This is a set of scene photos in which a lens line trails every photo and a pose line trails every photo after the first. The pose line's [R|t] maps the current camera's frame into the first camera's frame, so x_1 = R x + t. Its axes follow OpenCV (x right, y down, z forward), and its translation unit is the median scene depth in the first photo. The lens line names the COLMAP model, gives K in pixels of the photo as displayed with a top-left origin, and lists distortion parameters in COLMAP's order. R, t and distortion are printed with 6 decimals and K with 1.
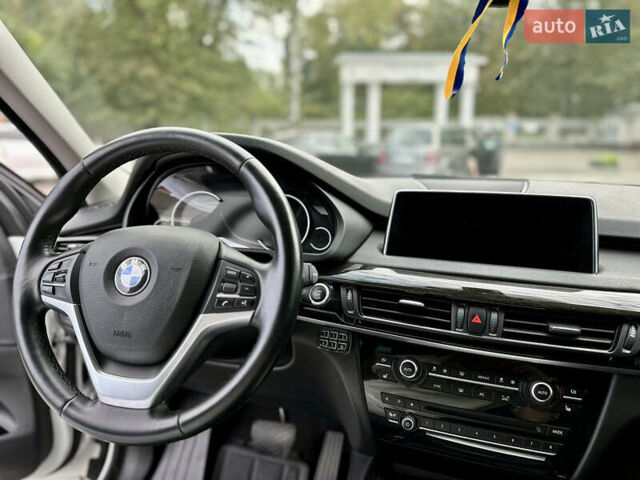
lens RADIAL K [[457.0, 0, 318.6], [0, 457.0, 242.0], [0, 0, 1]] dist [0.000061, -0.018629]
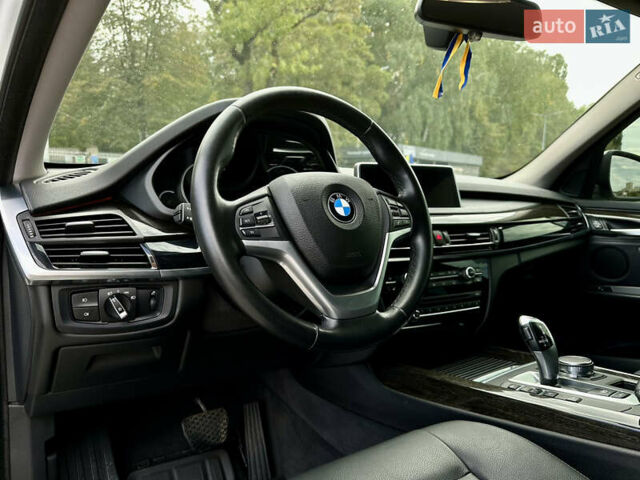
lens RADIAL K [[457.0, 0, 324.1], [0, 457.0, 241.7], [0, 0, 1]] dist [0.000061, -0.018629]
pose [[0.645017, -0.081691, 0.759790, -1.201296], [0.135288, 0.990771, -0.008326, 0.146962], [-0.752098, 0.108161, 0.650116, 0.251580]]
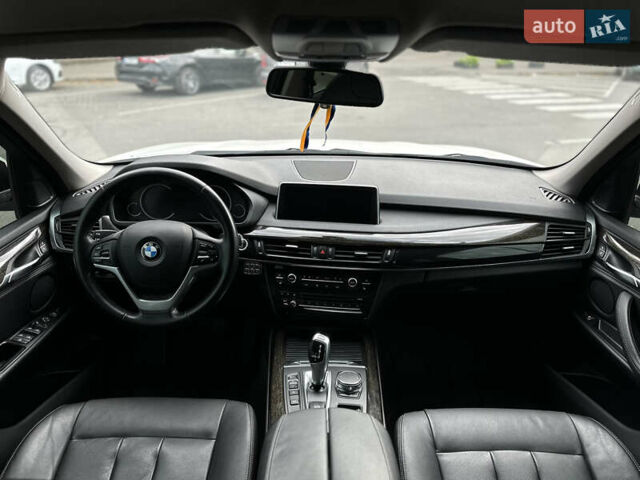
lens RADIAL K [[458.8, 0, 322.4], [0, 458.8, 238.3], [0, 0, 1]] dist [0.021366, -0.001761]
pose [[0.969076, -0.095420, 0.227566, -0.121722], [0.044906, 0.975005, 0.217599, -0.345635], [-0.242641, -0.200651, 0.949139, -0.963589]]
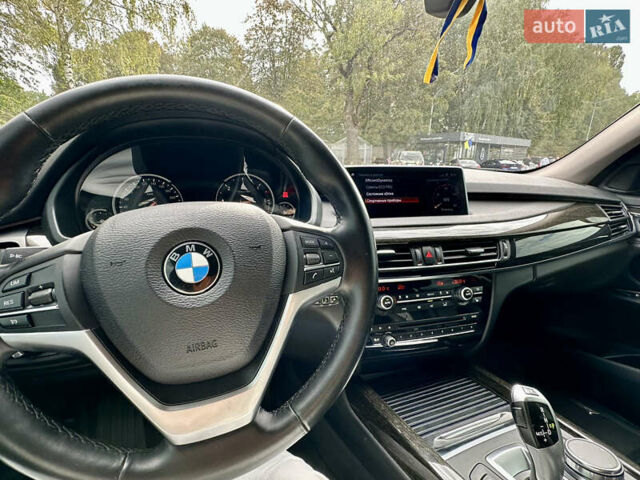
lens RADIAL K [[299.1, 0, 323.8], [0, 299.1, 244.1], [0, 0, 1]] dist [-0.004739, 0.003154]
pose [[0.817588, -0.145032, 0.557239, -0.448478], [0.108362, 0.989222, 0.098473, 0.008804], [-0.565515, -0.020127, 0.824493, 0.426125]]
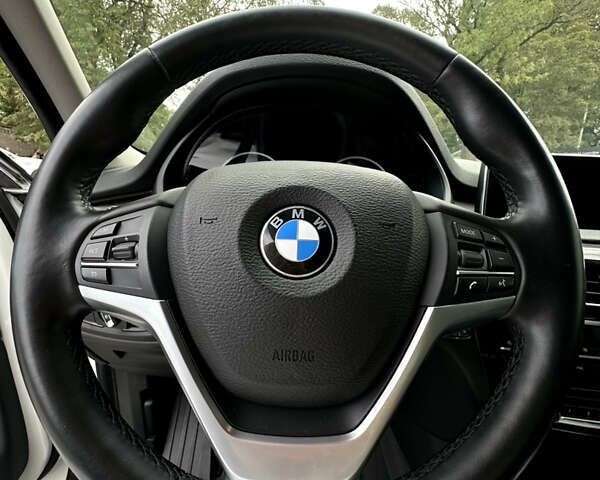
lens RADIAL K [[322.6, 0, 299.9], [0, 322.6, 238.6], [0, 0, 1]] dist [-0.014805, -0.001333]
pose [[0.971311, -0.007483, 0.237695, -0.442339], [0.007100, 0.999972, 0.002470, 0.062526], [-0.237706, -0.000711, 0.971337, 0.576522]]
